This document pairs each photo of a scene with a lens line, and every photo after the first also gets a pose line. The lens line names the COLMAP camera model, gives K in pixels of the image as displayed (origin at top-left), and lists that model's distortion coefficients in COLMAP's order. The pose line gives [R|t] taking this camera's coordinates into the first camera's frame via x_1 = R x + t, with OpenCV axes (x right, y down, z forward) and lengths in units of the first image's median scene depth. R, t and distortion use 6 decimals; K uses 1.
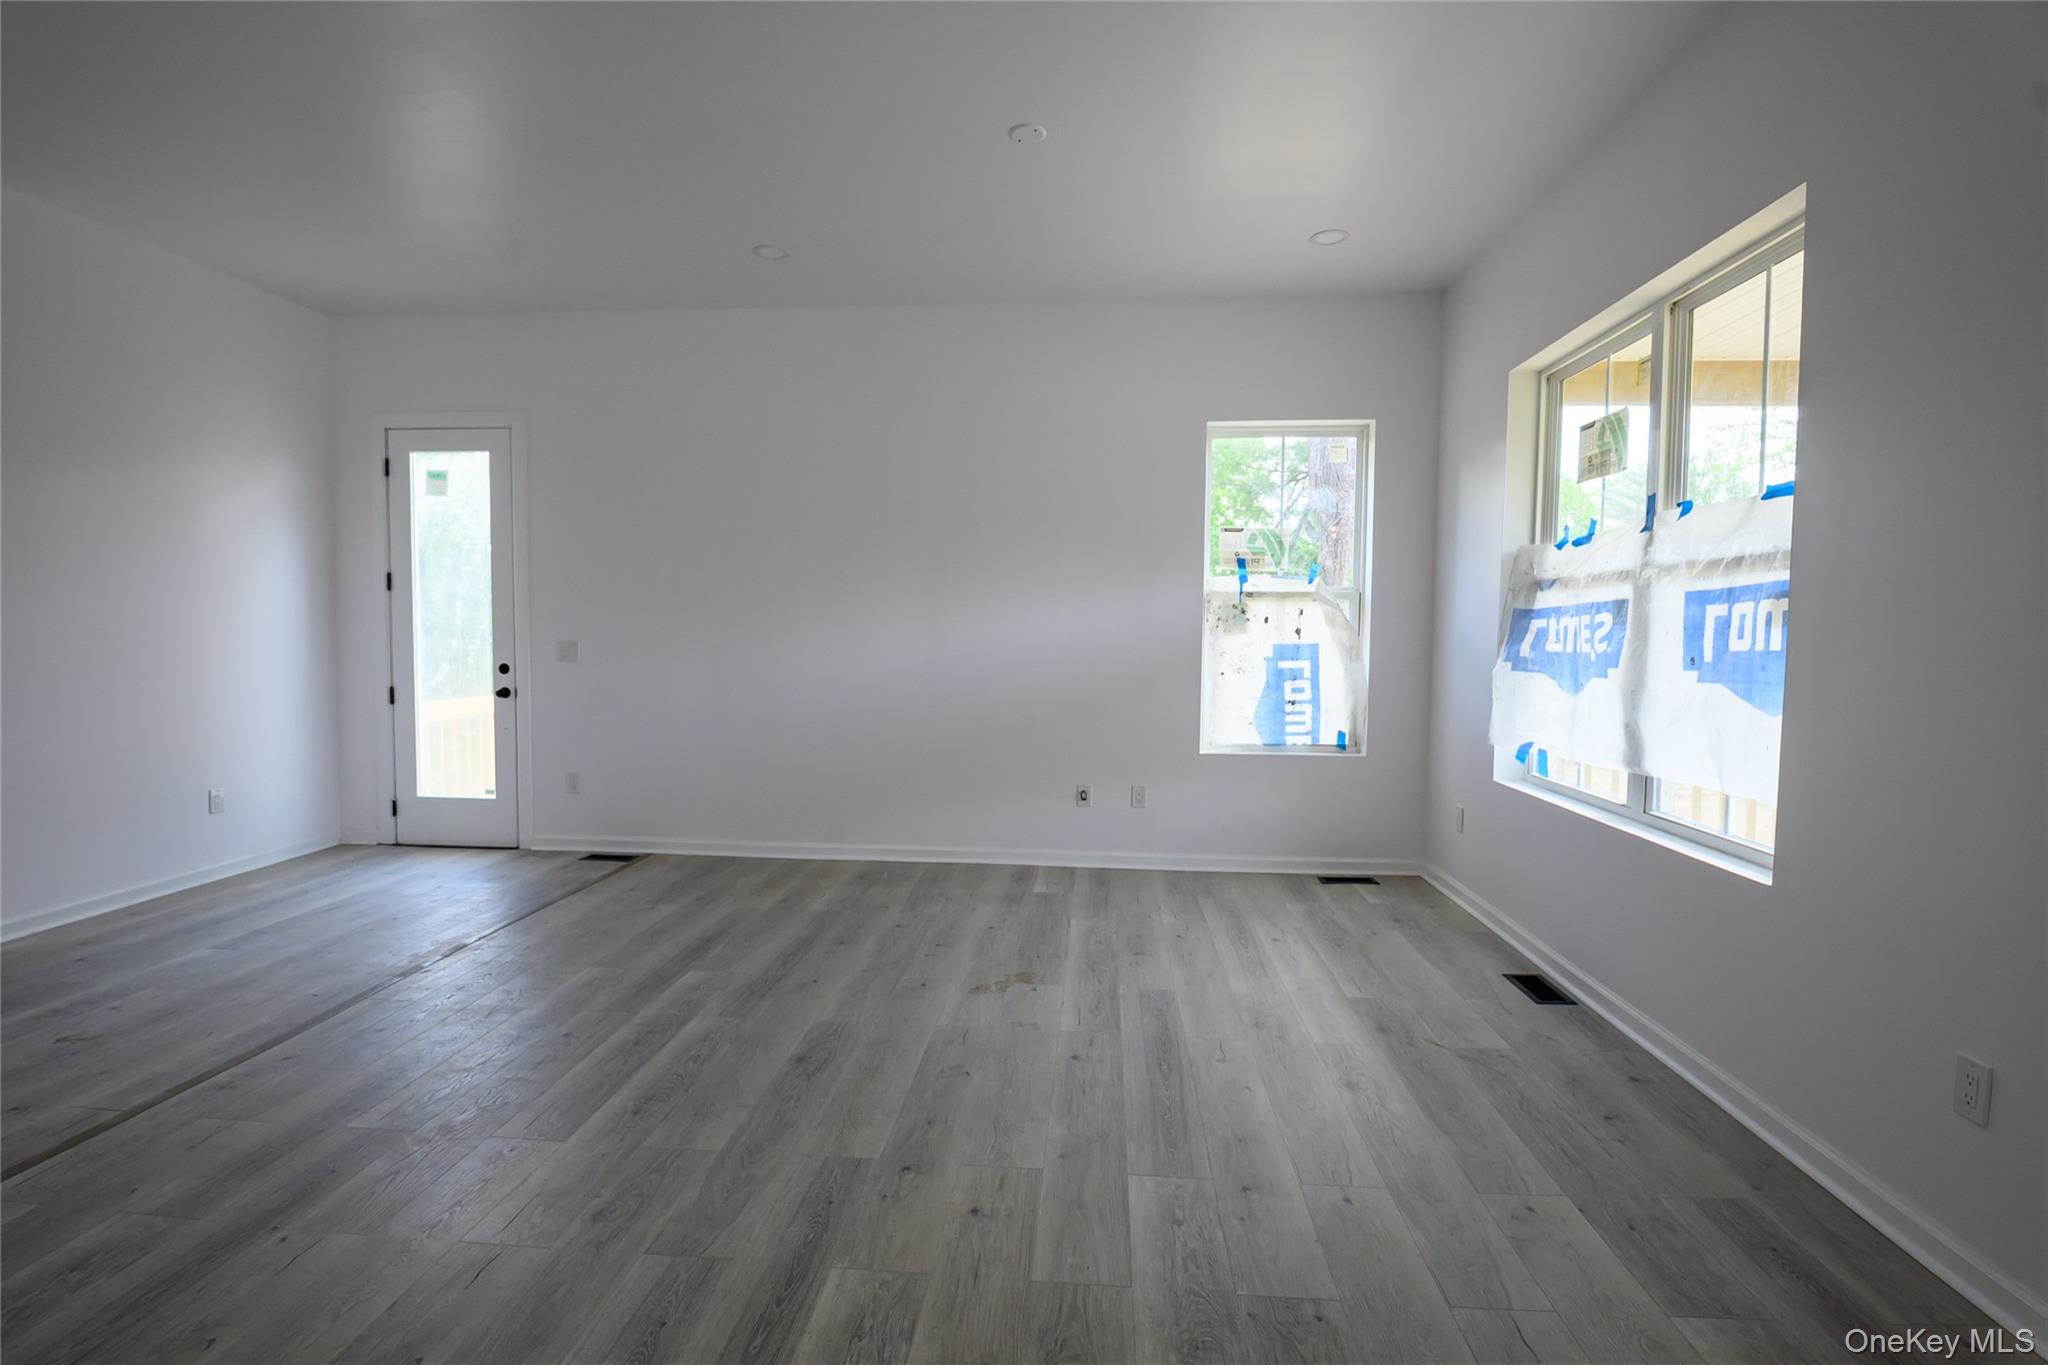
lens RADIAL K [[949.8, 0, 1024.7], [0, 949.8, 677.6], [0, 0, 1]] dist [0.014138, -0.021270]
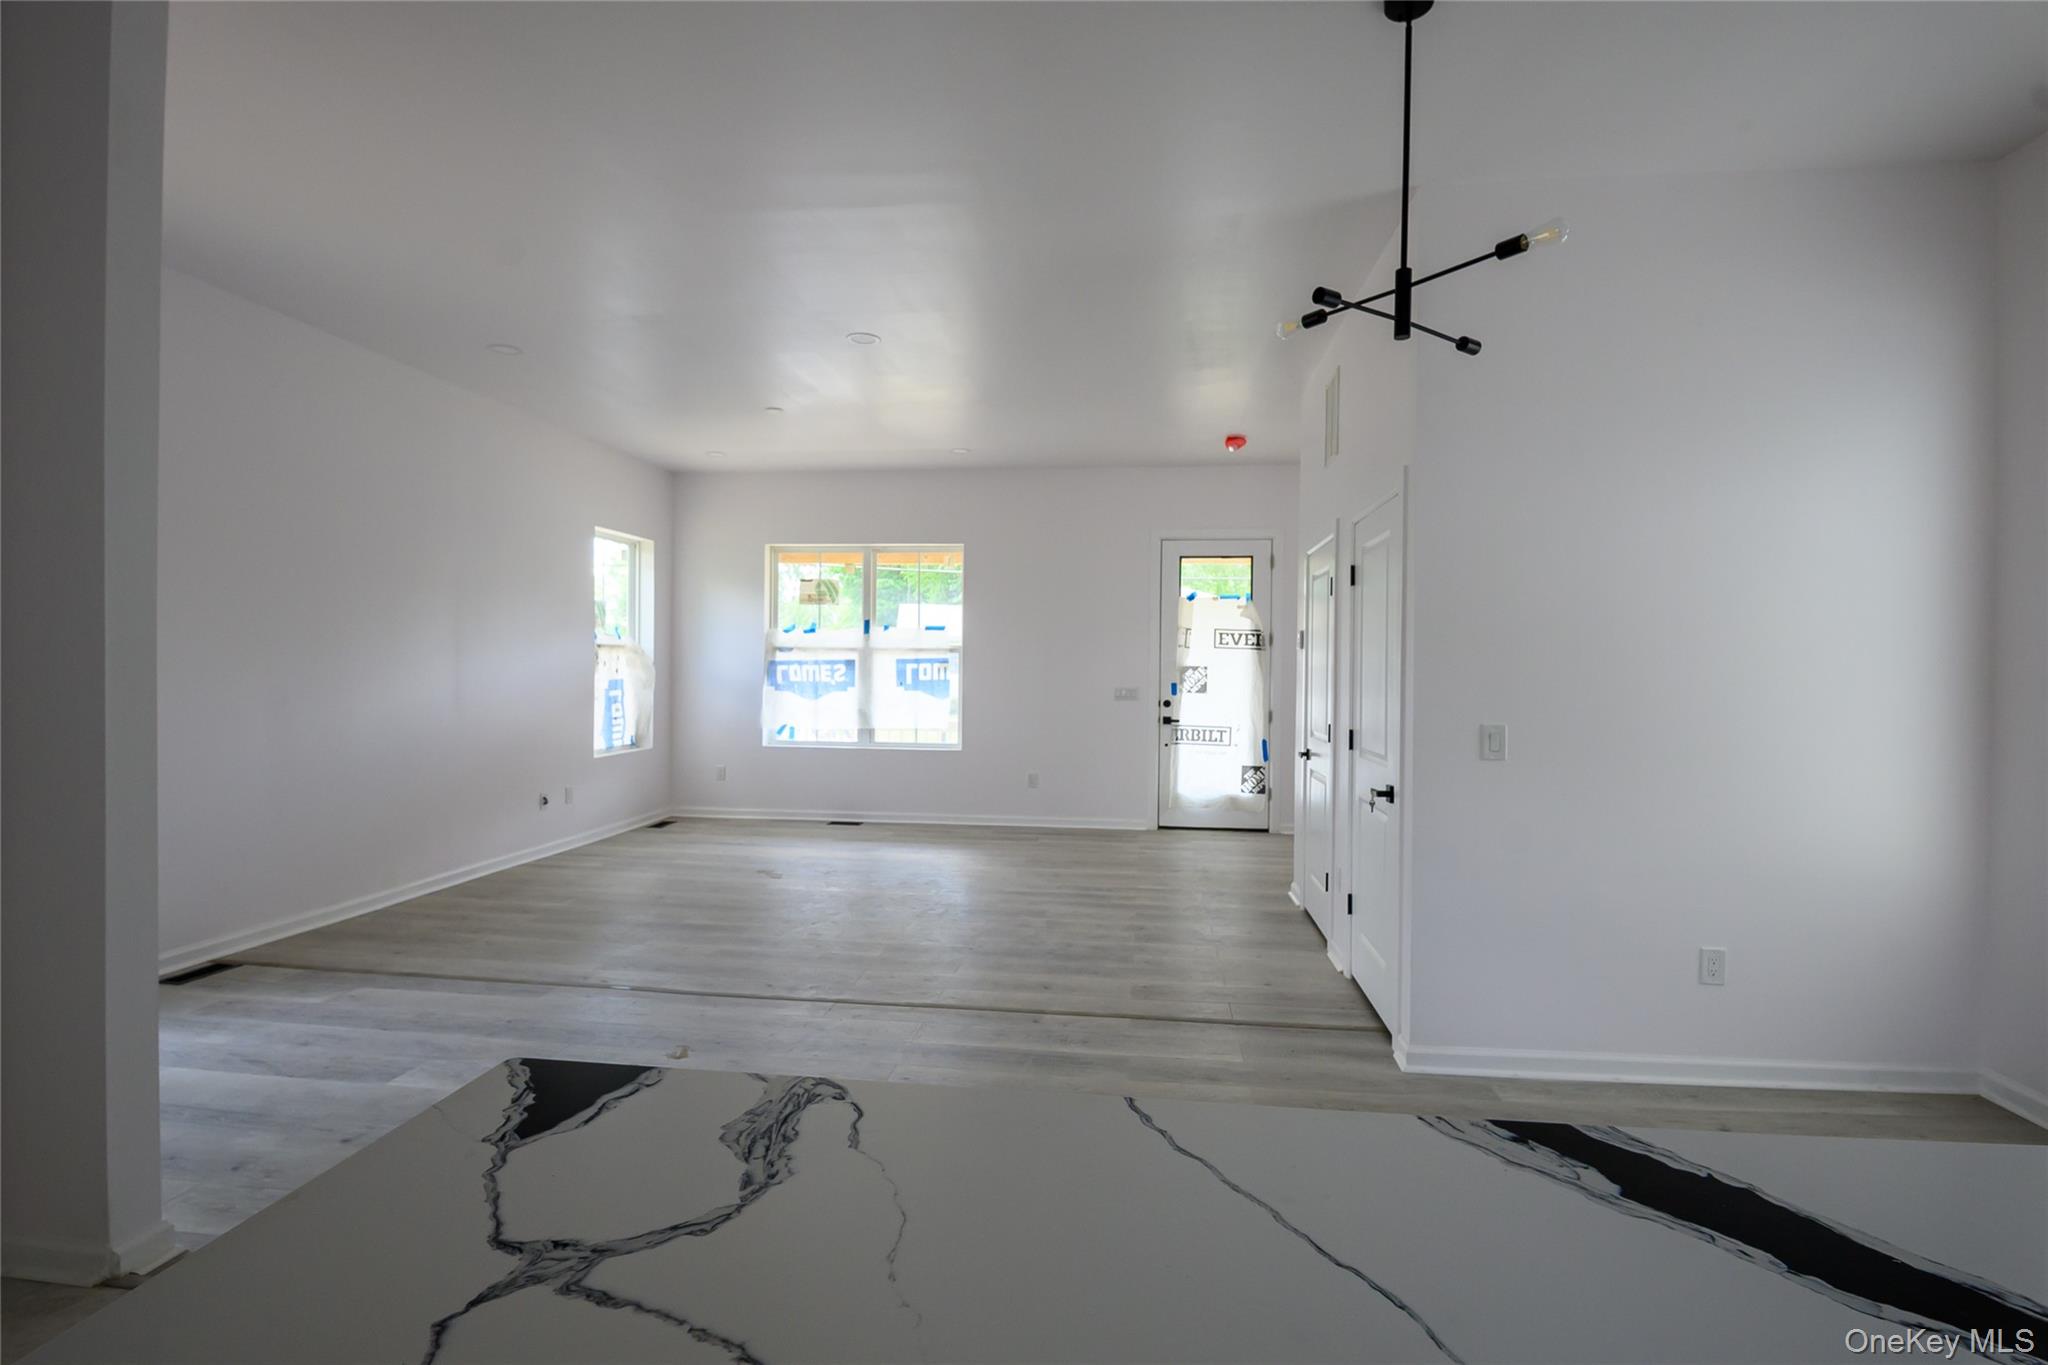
lens RADIAL K [[949.8, 0, 1024.7], [0, 949.8, 677.6], [0, 0, 1]] dist [0.014138, -0.021270]
pose [[0.044091, -0.019349, 0.998840, -1.218490], [0.037203, 0.999151, 0.017712, -0.041604], [-0.998335, 0.036379, 0.044773, 0.296398]]
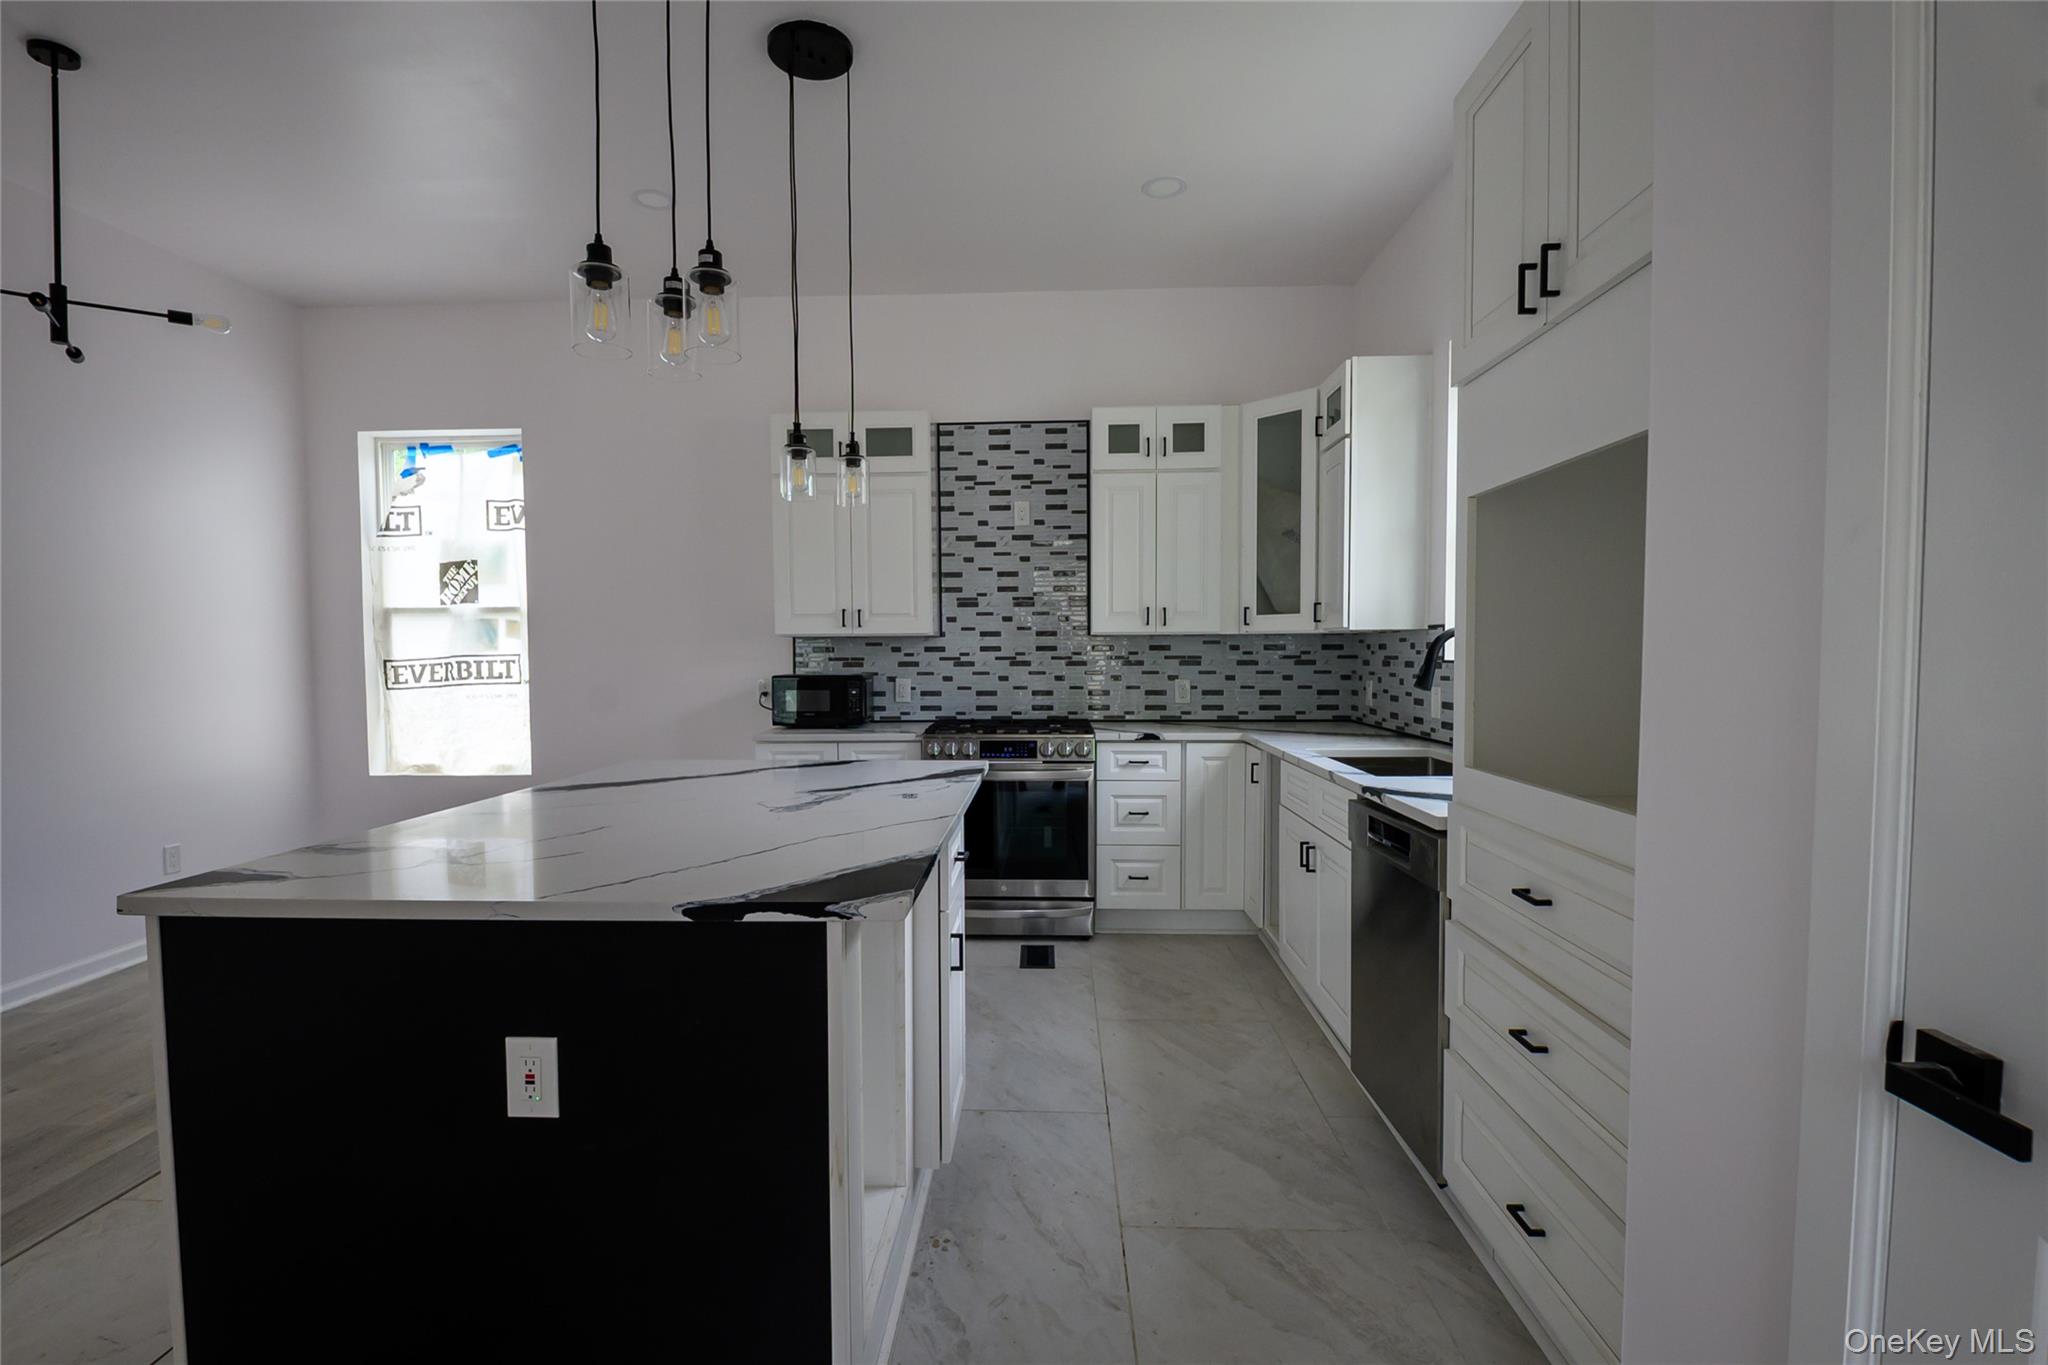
lens RADIAL K [[953.9, 0, 1011.3], [0, 953.9, 692.9], [0, 0, 1]] dist [0.013956, -0.019422]
pose [[-0.999343, -0.002742, -0.036145, -1.269401], [-0.006109, 0.995611, 0.093384, -0.046590], [0.035730, 0.093544, -0.994974, 0.700927]]
